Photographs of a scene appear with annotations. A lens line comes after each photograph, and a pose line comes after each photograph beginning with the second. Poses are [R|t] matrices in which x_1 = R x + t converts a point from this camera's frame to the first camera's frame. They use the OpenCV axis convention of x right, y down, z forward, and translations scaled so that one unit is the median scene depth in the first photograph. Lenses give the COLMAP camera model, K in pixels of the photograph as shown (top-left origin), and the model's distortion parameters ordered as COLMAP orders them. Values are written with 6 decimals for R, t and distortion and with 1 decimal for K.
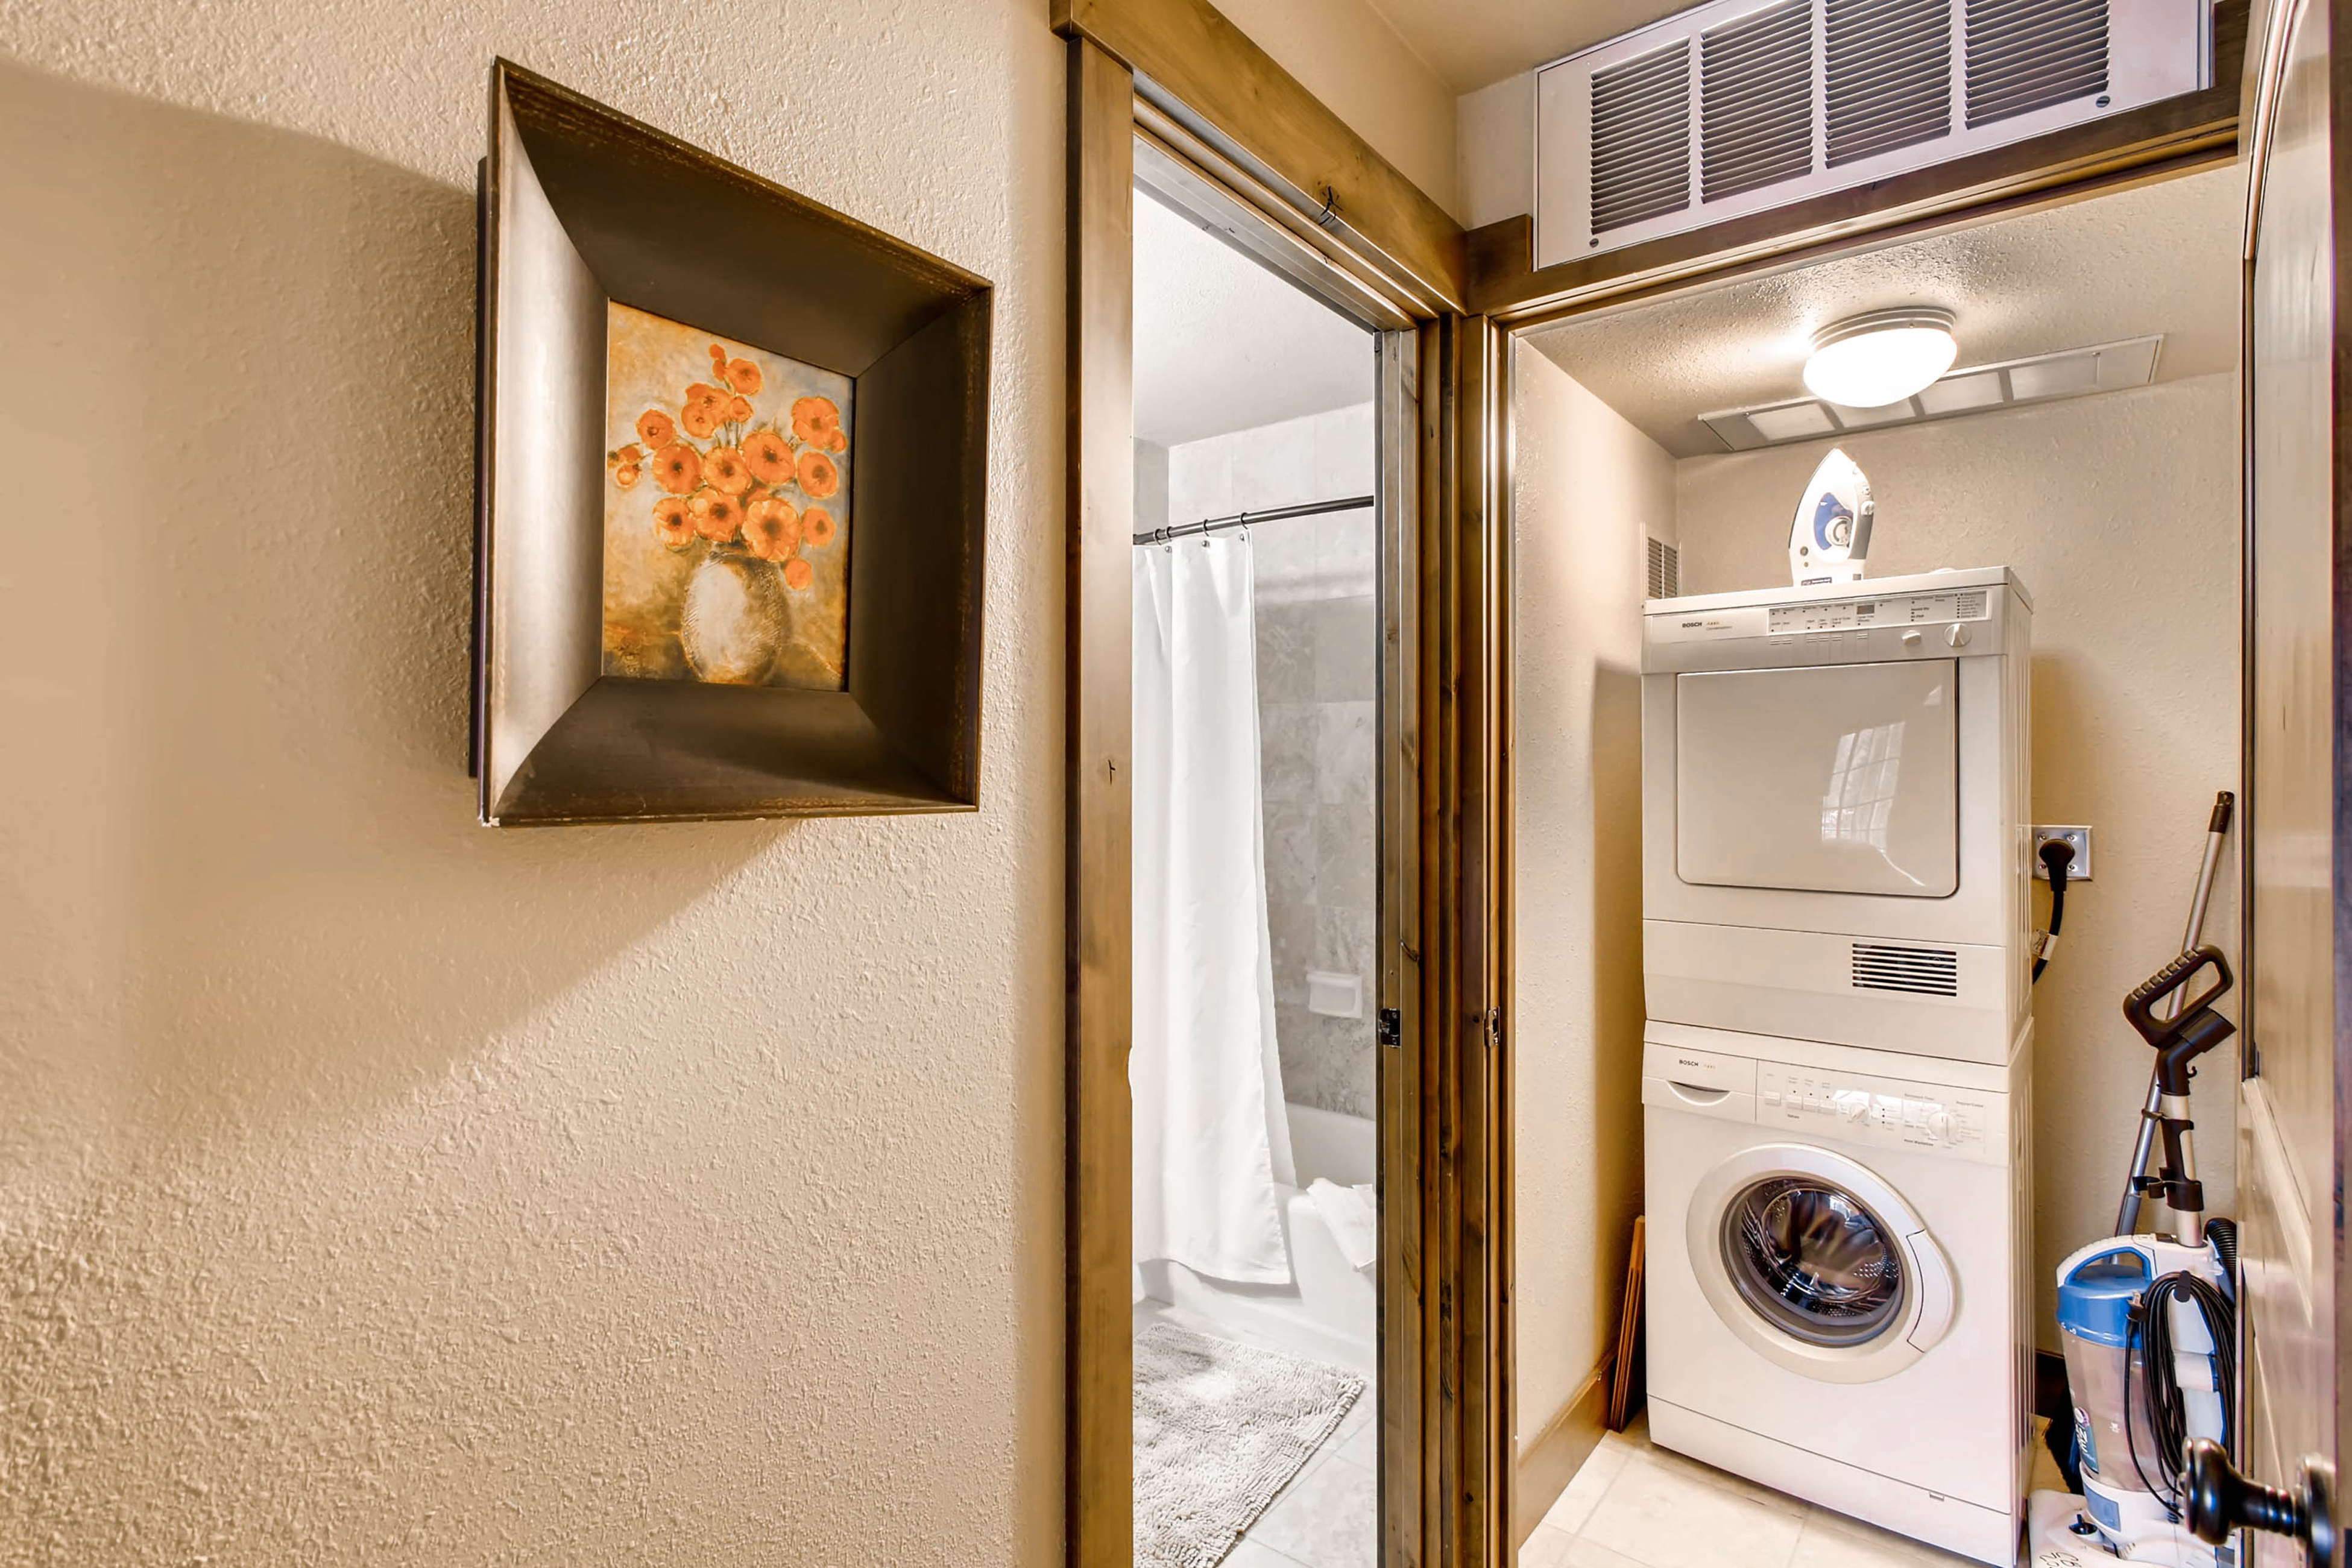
lens RADIAL K [[1161.5, 0, 1176.0], [0, 1161.5, 784.0], [0, 0, 1]] dist [-0.001124, -0.000100]
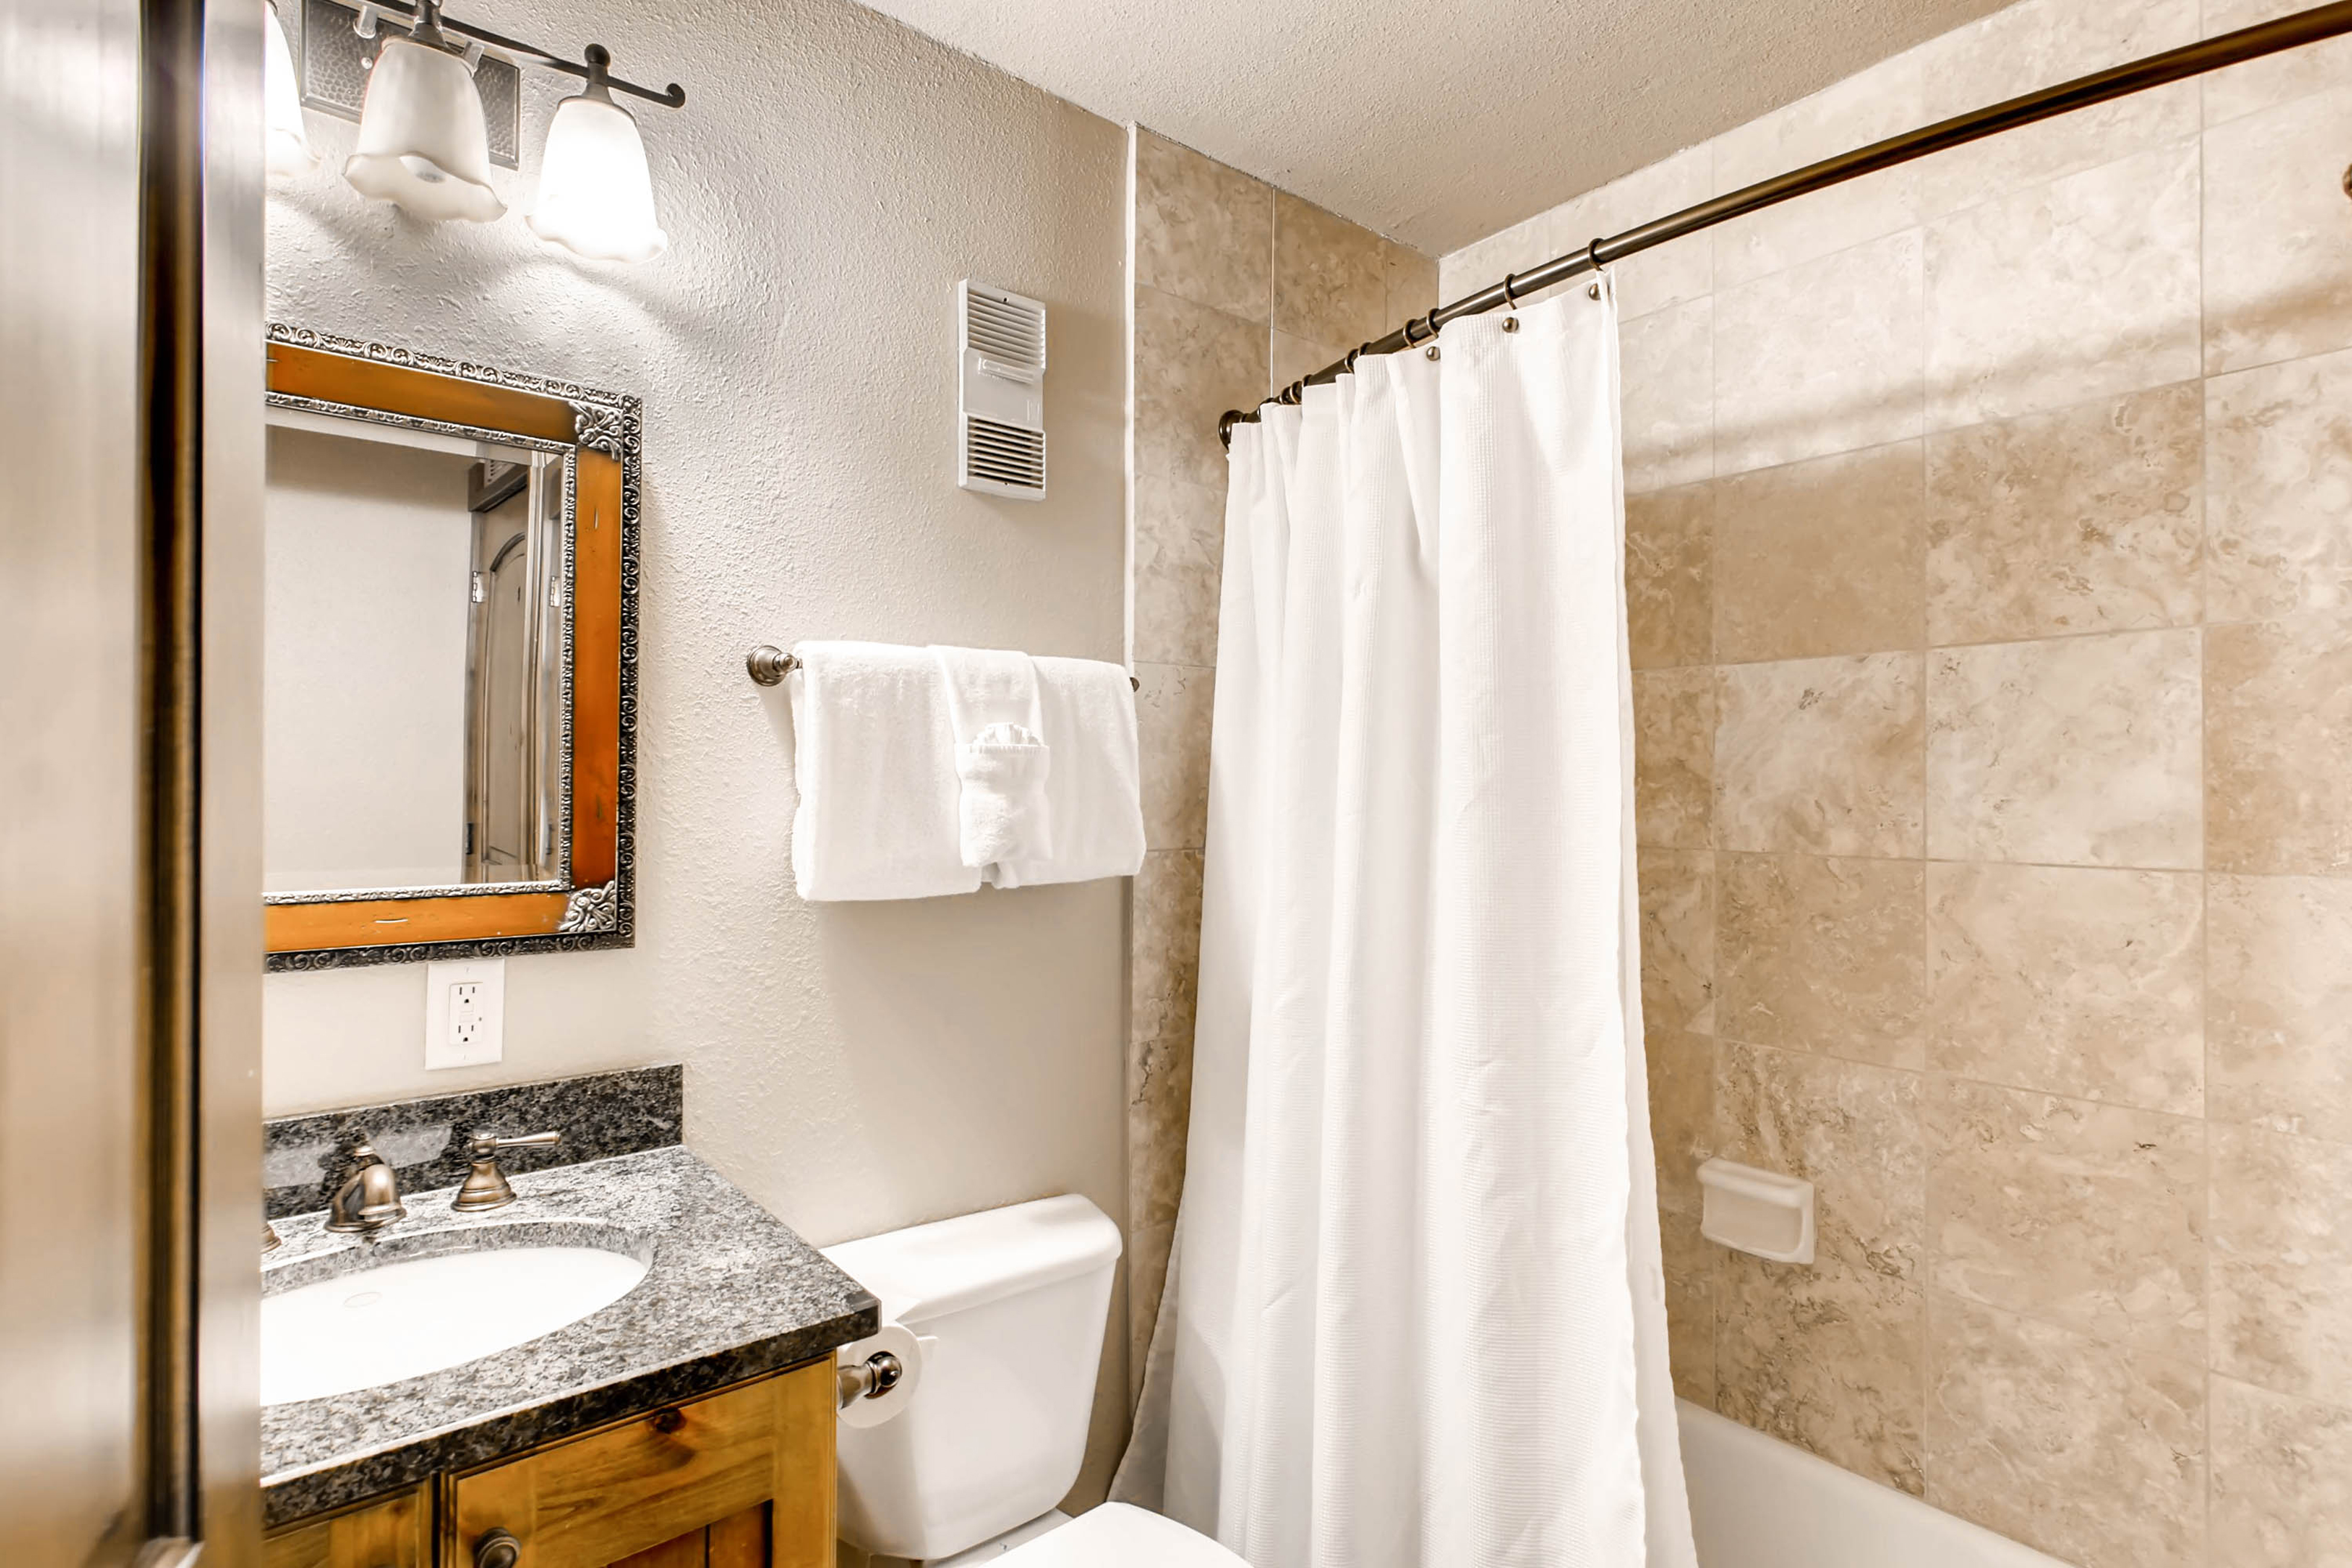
lens RADIAL K [[1161.5, 0, 1176.0], [0, 1161.5, 784.0], [0, 0, 1]] dist [-0.001124, -0.000100]
pose [[0.971867, 0.001562, -0.235524, 0.003526], [-0.002580, 0.999989, -0.004014, -0.011592], [0.235516, 0.004509, 0.971860, 0.415139]]
